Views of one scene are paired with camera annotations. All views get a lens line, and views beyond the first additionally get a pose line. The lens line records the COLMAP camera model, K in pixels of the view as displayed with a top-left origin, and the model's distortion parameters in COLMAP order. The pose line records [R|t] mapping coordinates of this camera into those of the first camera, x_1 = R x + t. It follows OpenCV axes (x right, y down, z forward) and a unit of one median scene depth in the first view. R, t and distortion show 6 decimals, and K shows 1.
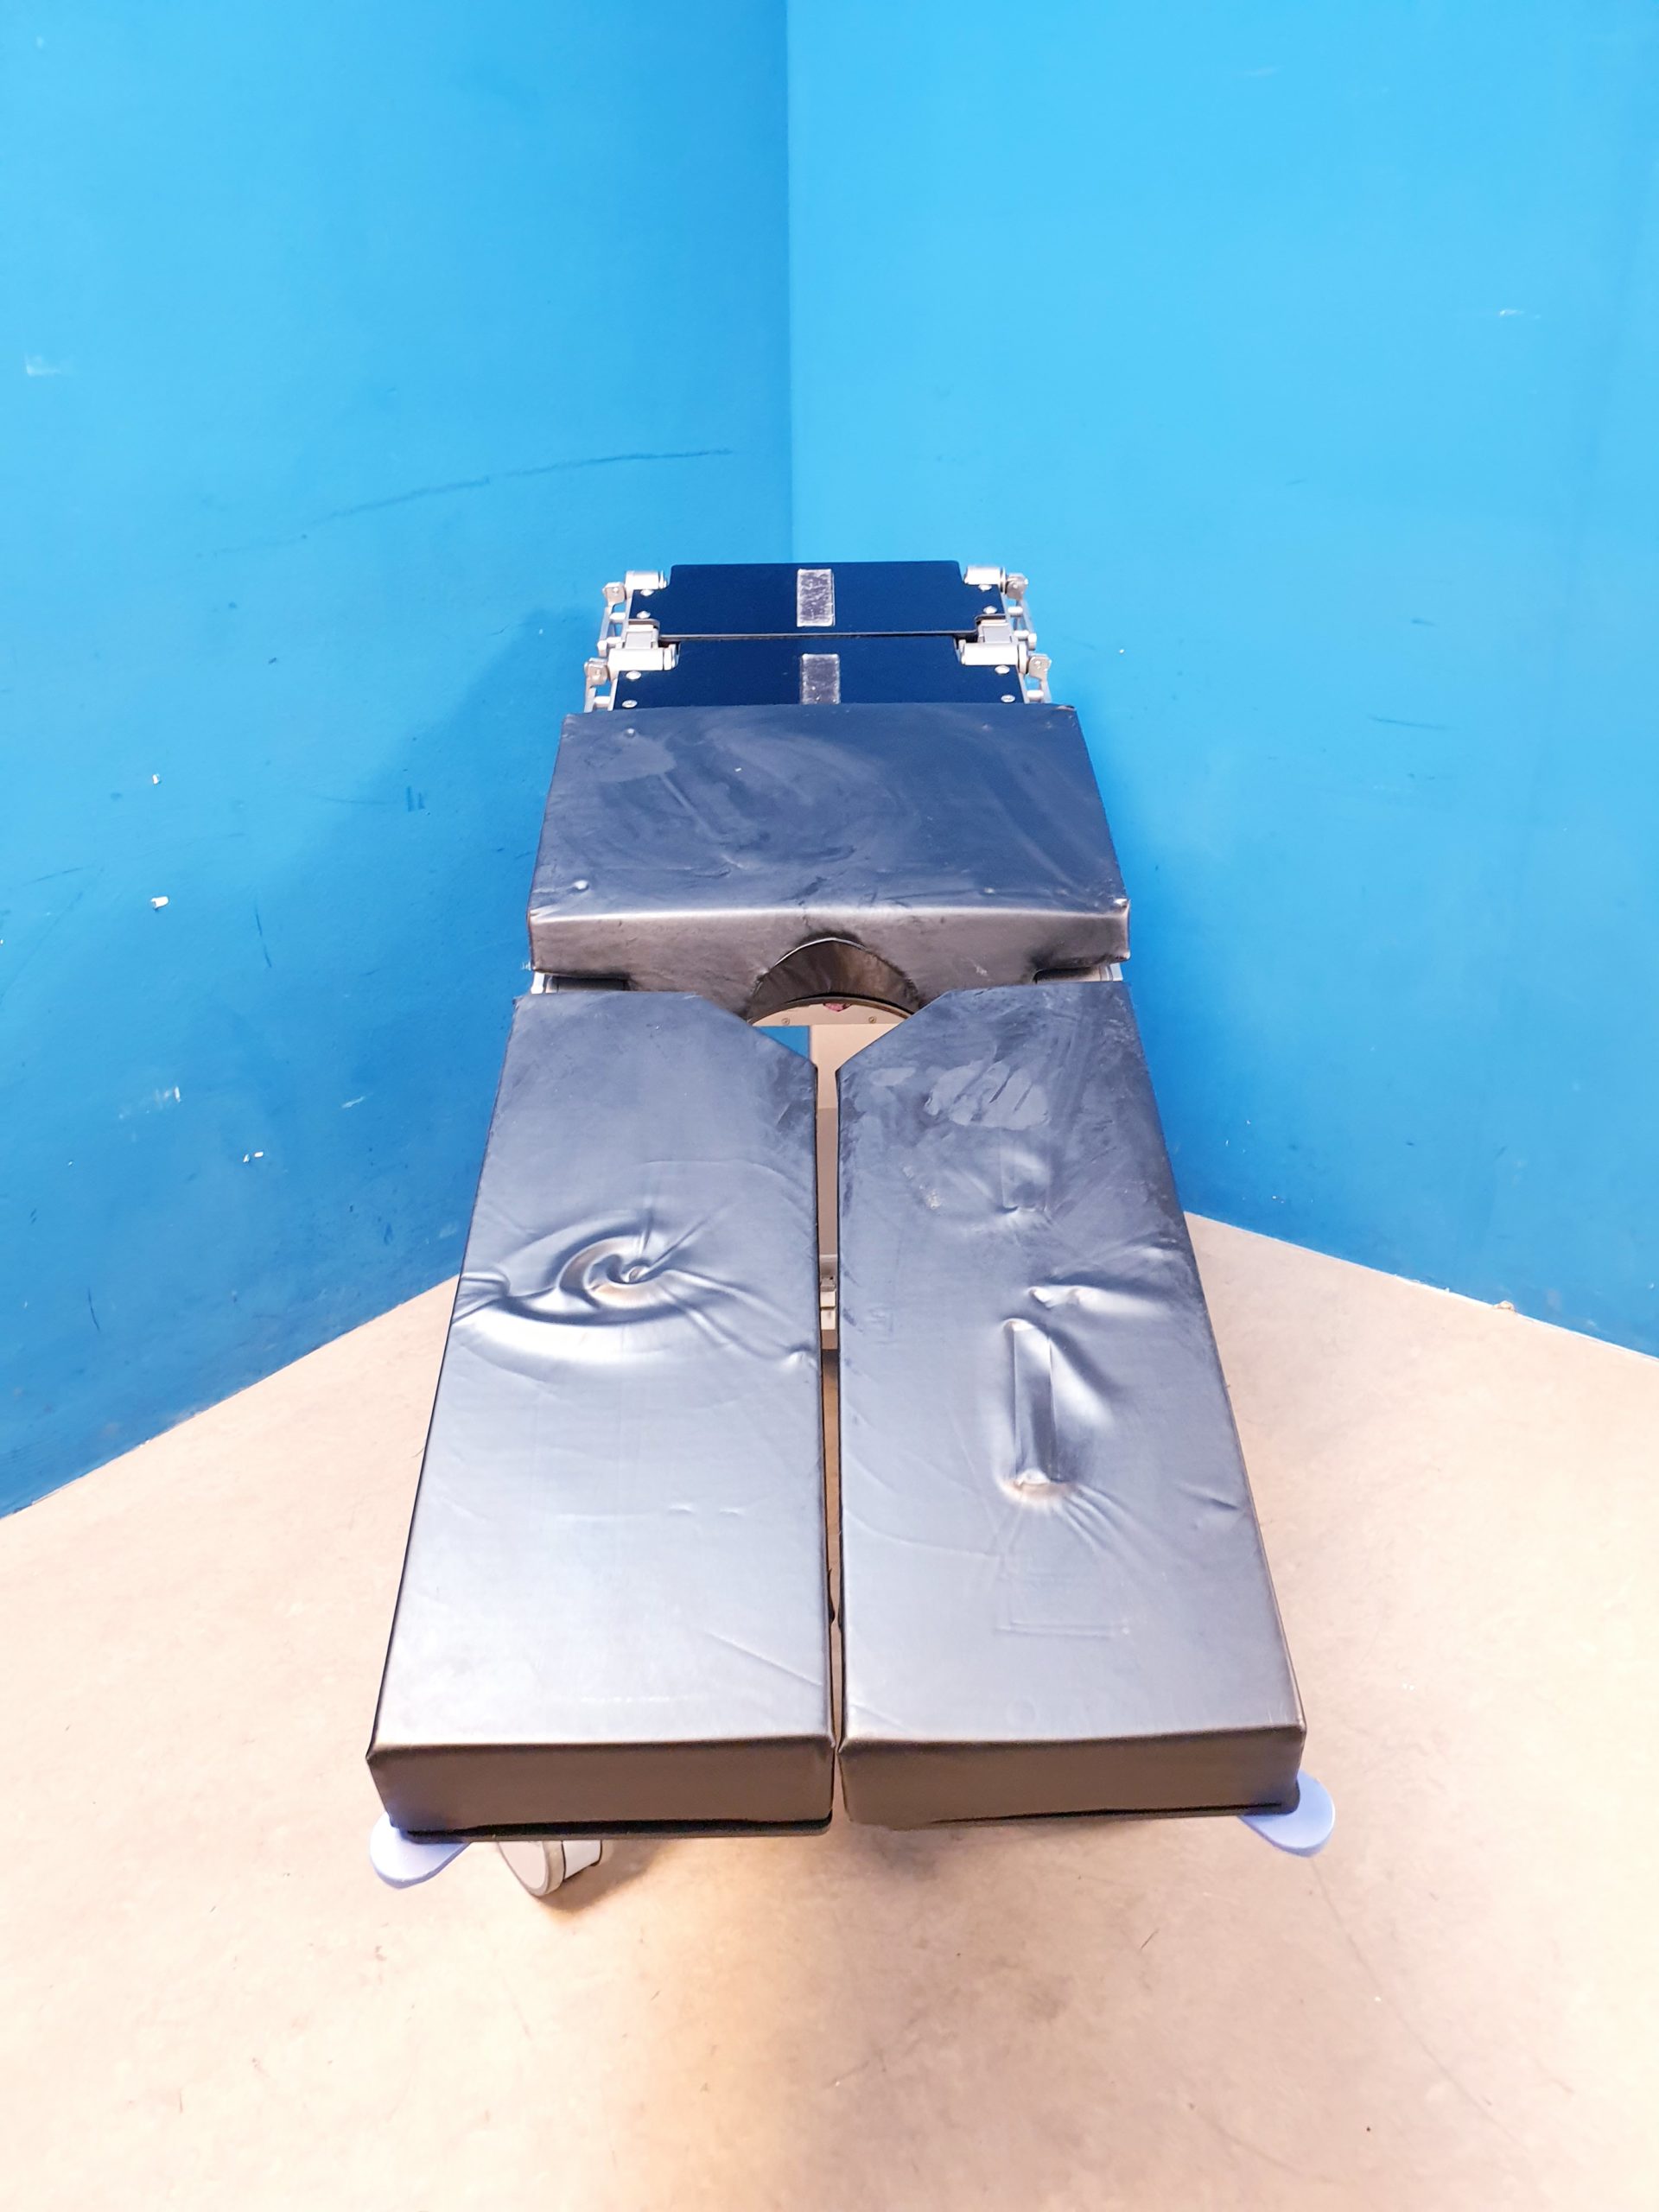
lens RADIAL K [[1738.1, 0, 852.7], [0, 1738.1, 1104.0], [0, 0, 1]] dist [-0.015335, 0.043578]
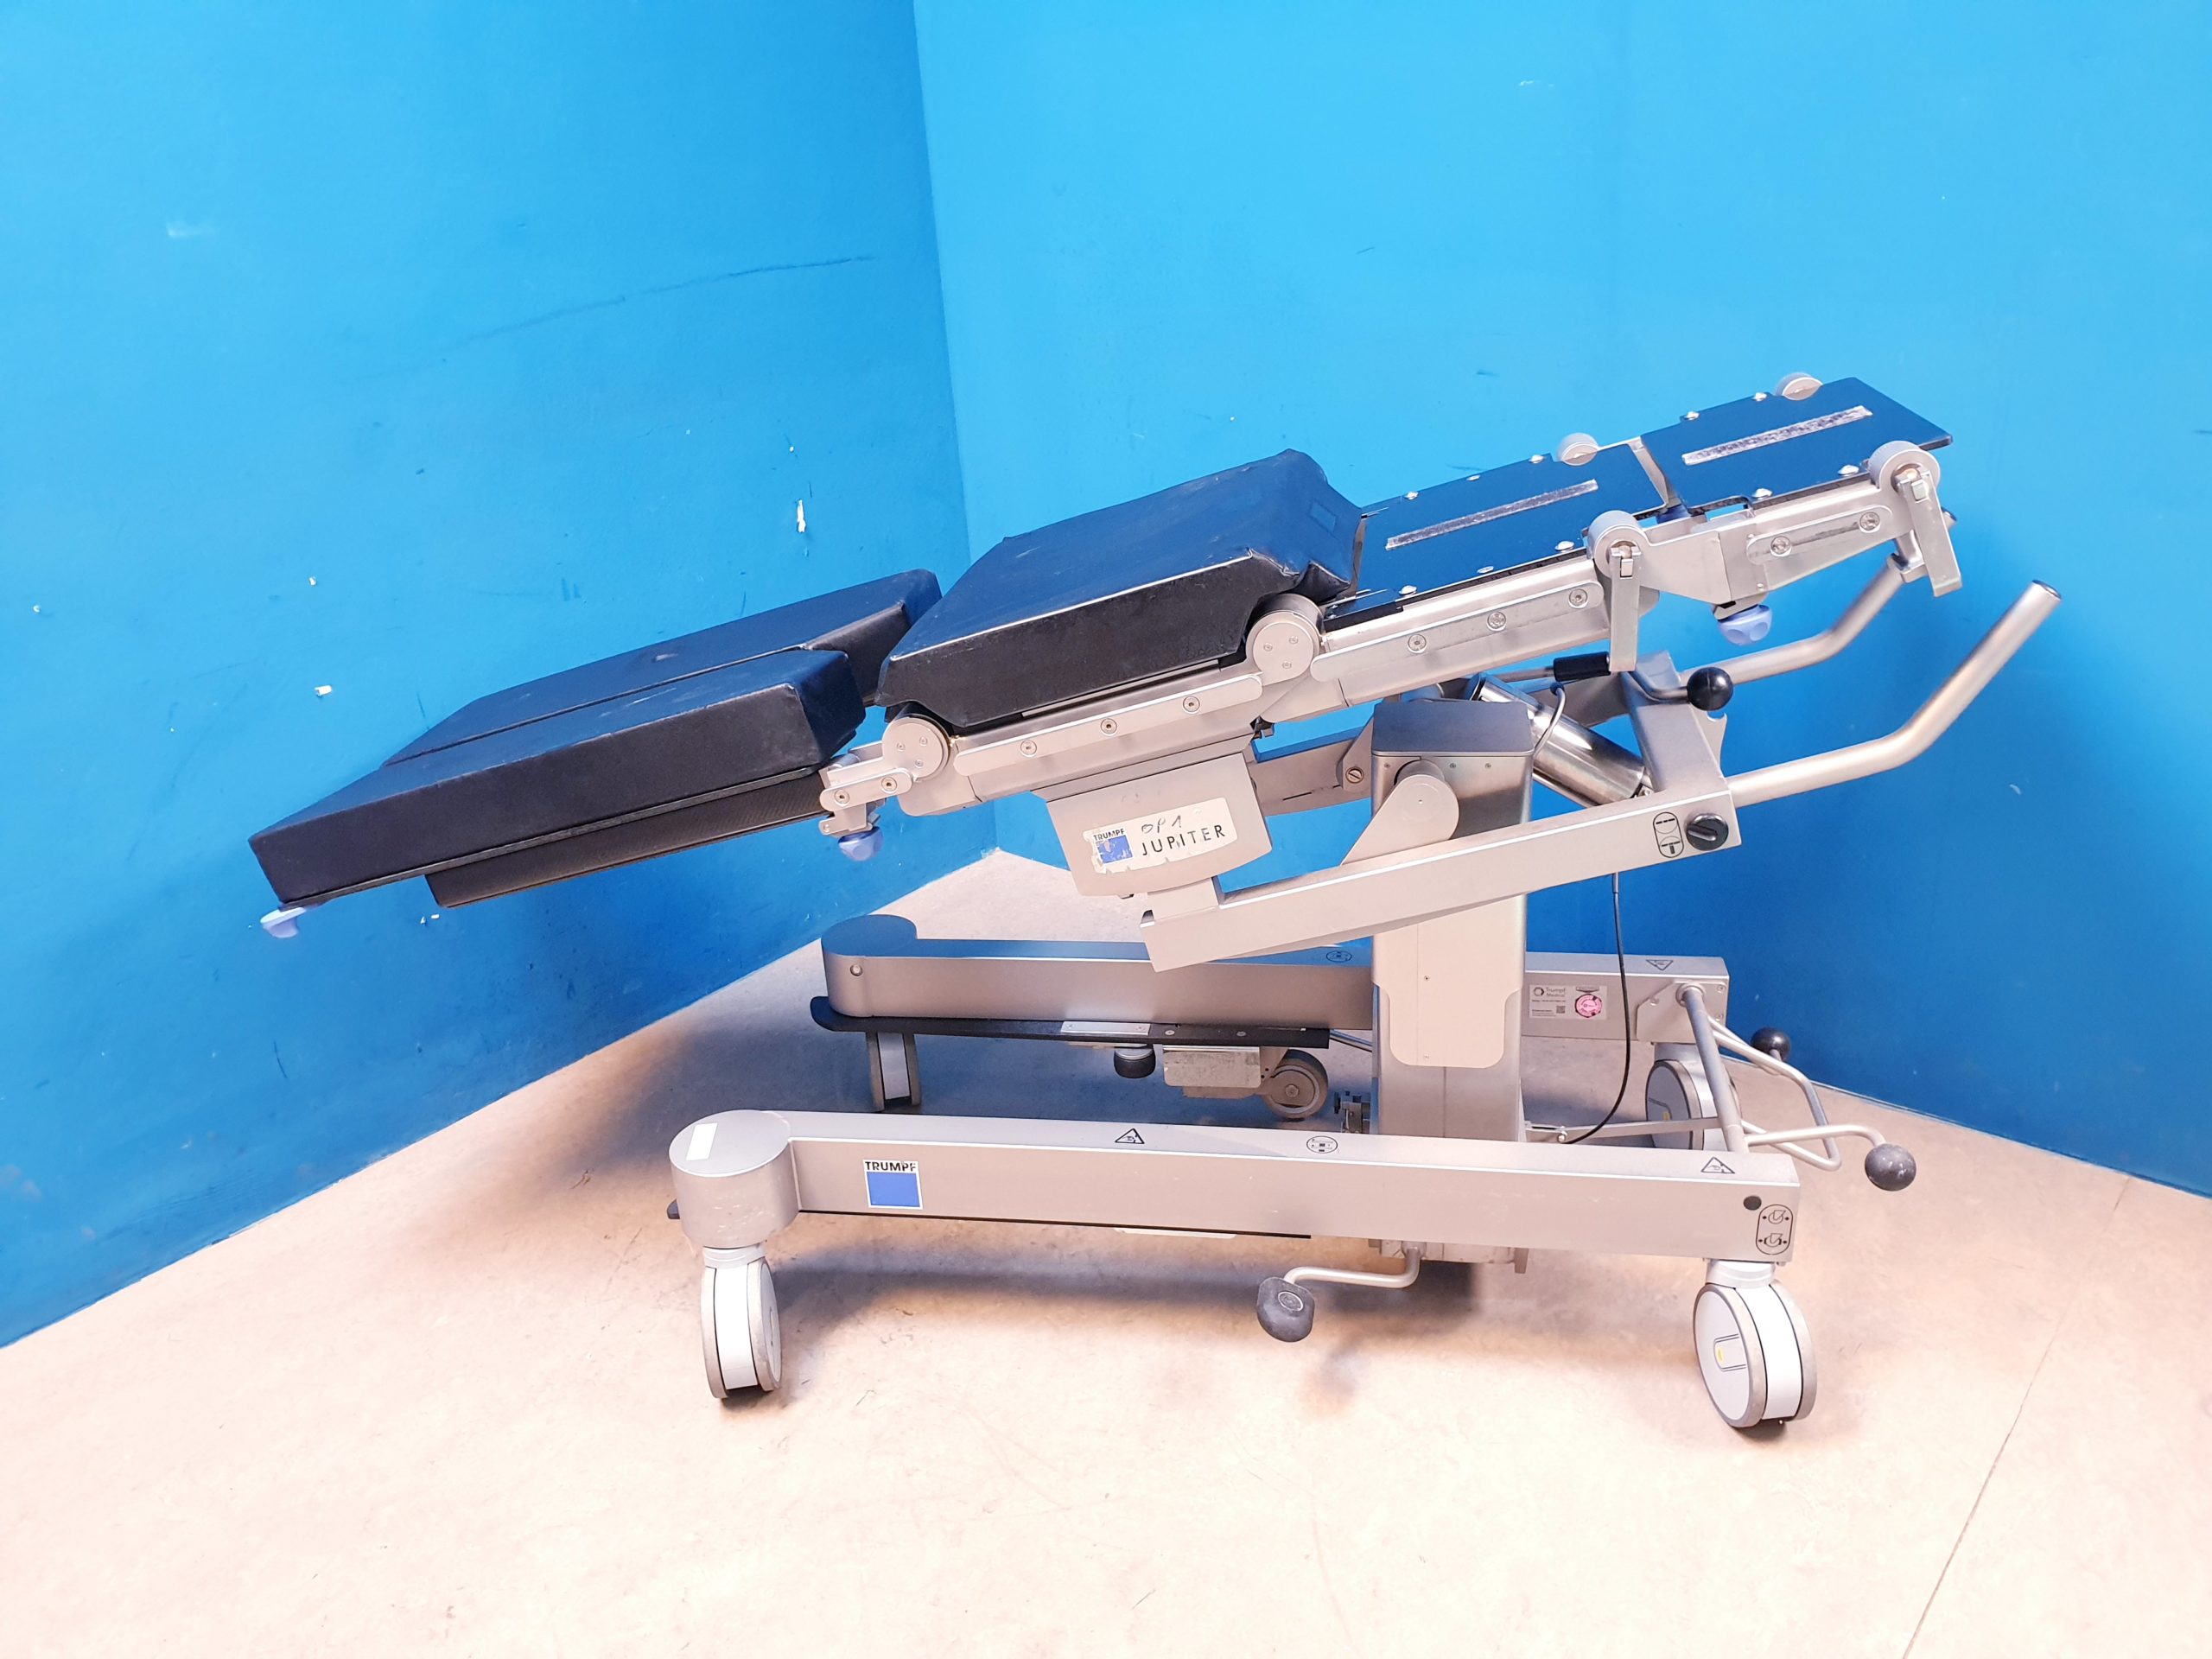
lens RADIAL K [[1738.1, 0, 1109.3], [0, 1738.1, 826.5], [0, 0, 1]] dist [-0.015335, 0.043578]
pose [[0.995799, -0.040758, -0.081991, 0.204976], [0.037796, 0.998587, -0.037358, 0.033727], [0.083397, 0.034102, 0.995933, -0.073785]]
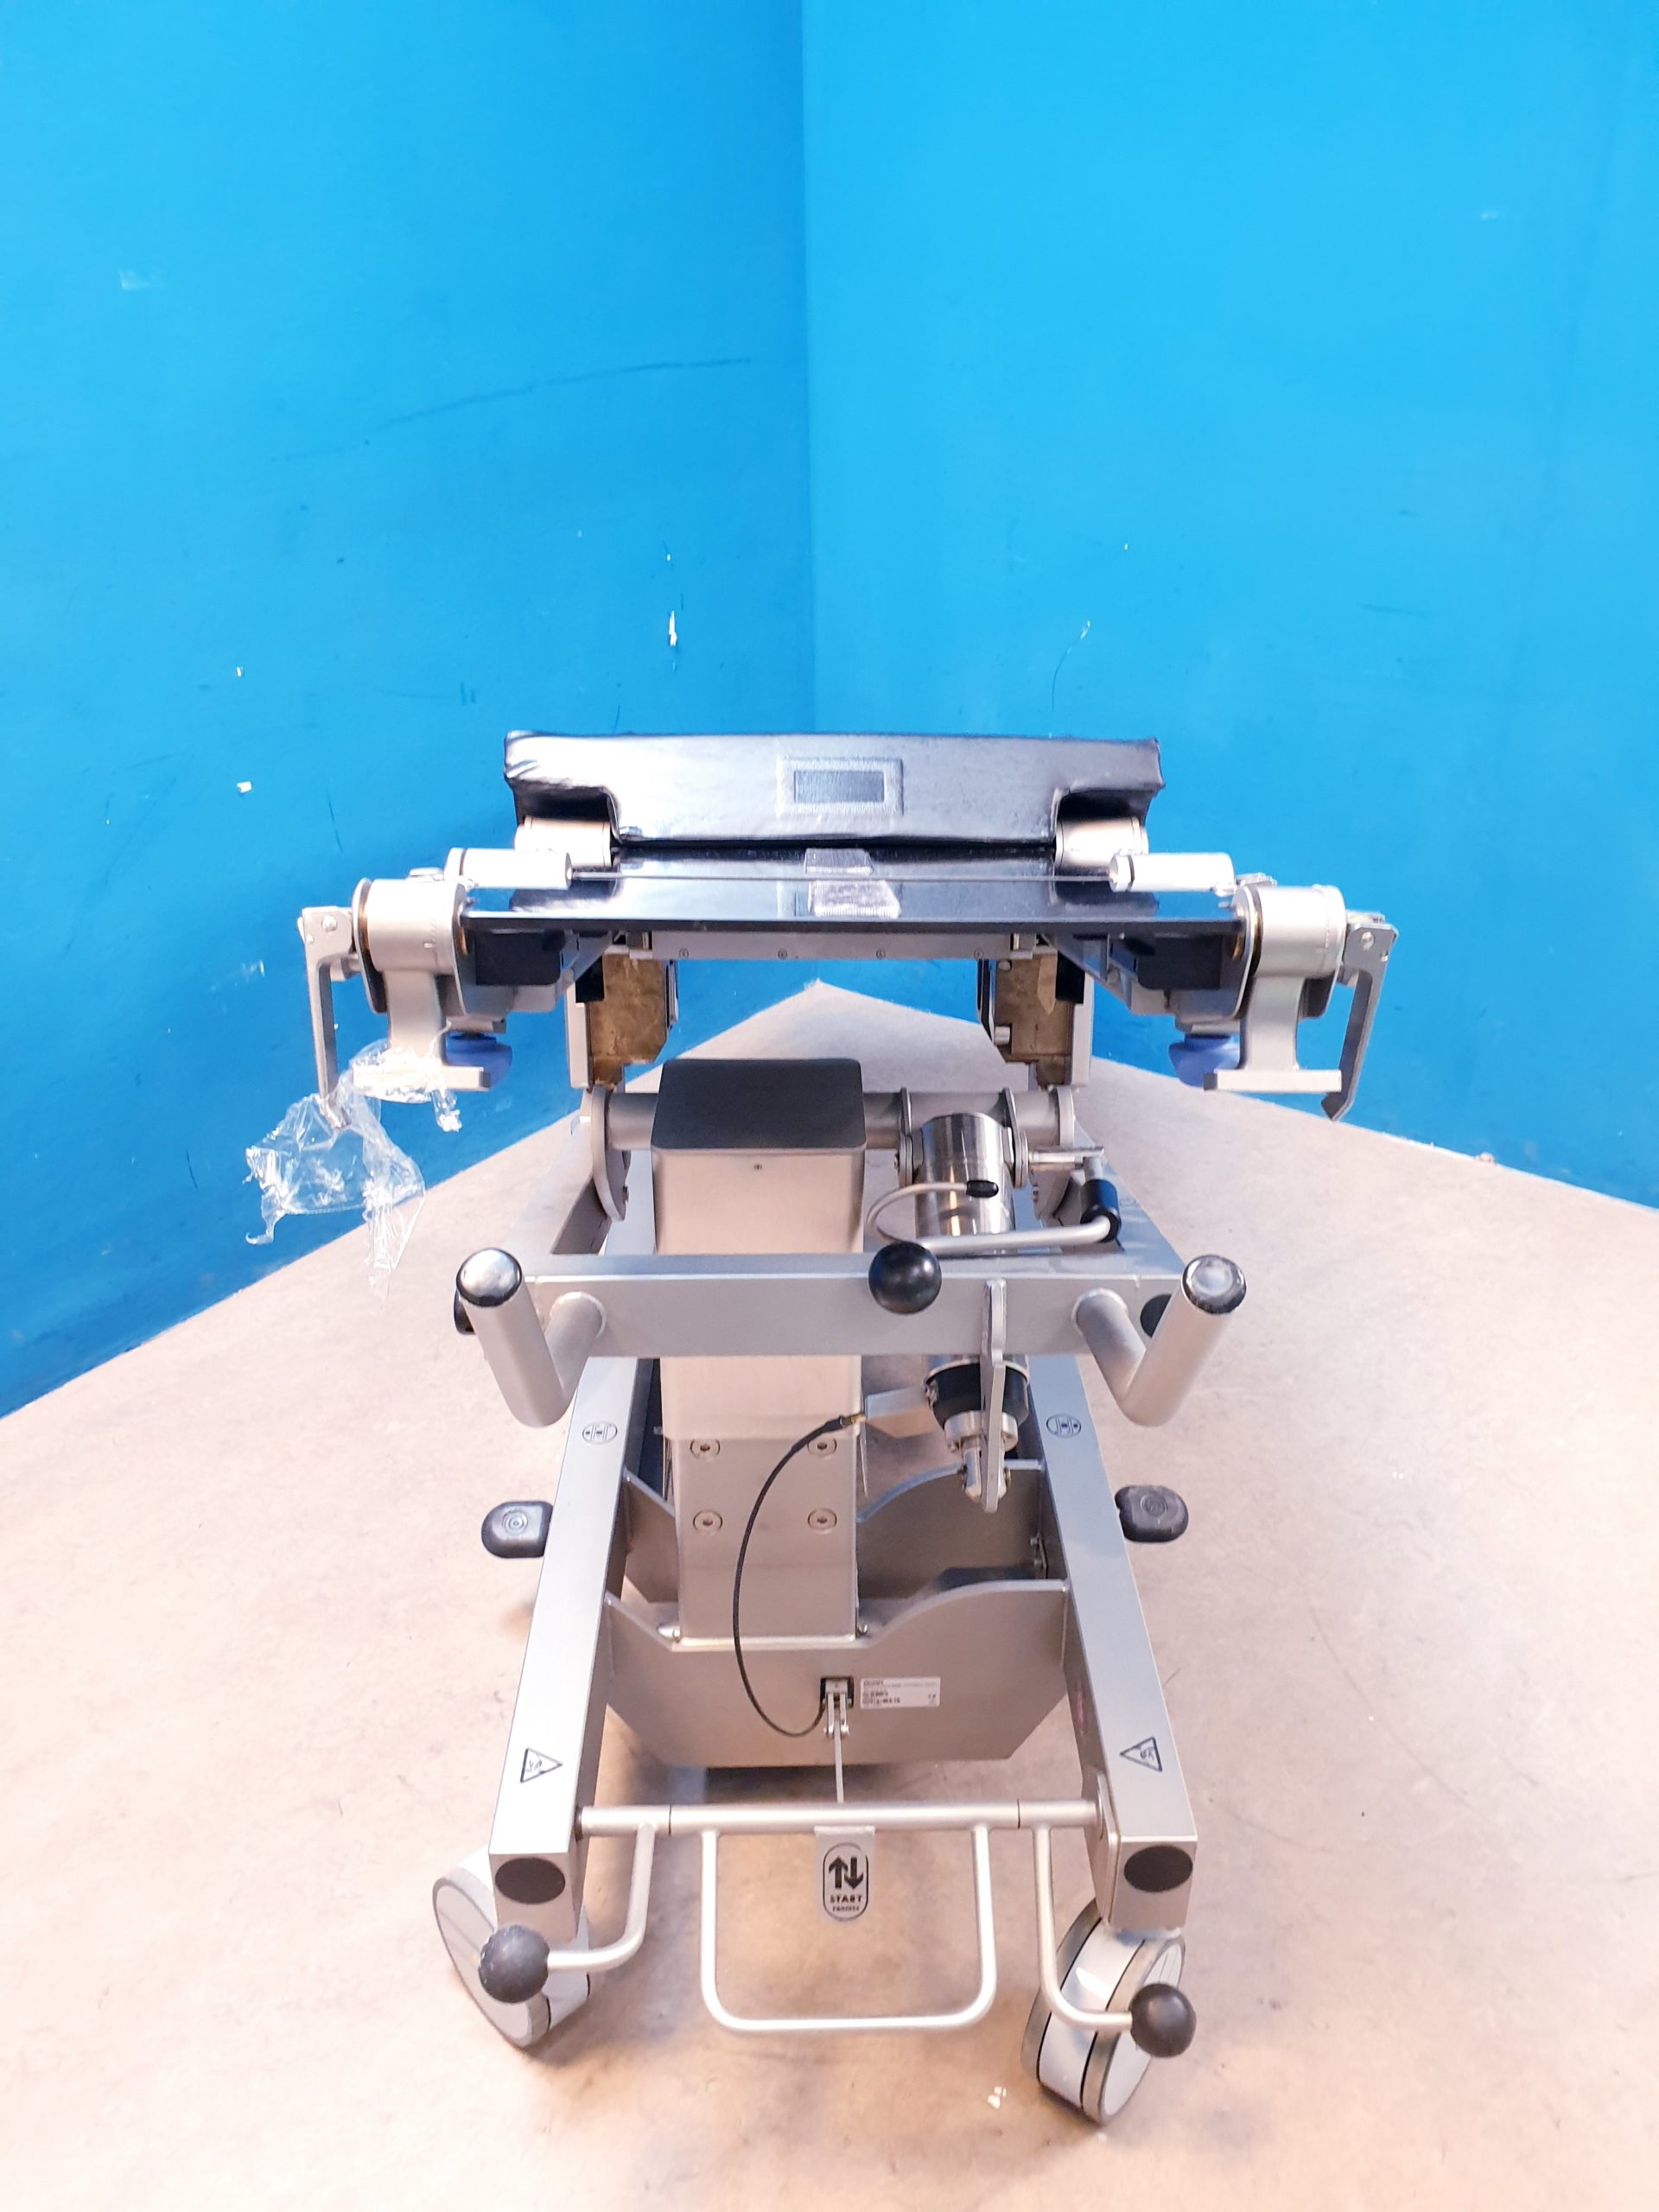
lens RADIAL K [[1738.1, 0, 845.7], [0, 1738.1, 1125.4], [0, 0, 1]] dist [-0.015335, 0.043578]
pose [[0.999881, -0.014606, 0.005048, -0.034931], [0.014338, 0.998669, 0.049553, 0.047709], [-0.005765, -0.049475, 0.998759, -0.097050]]
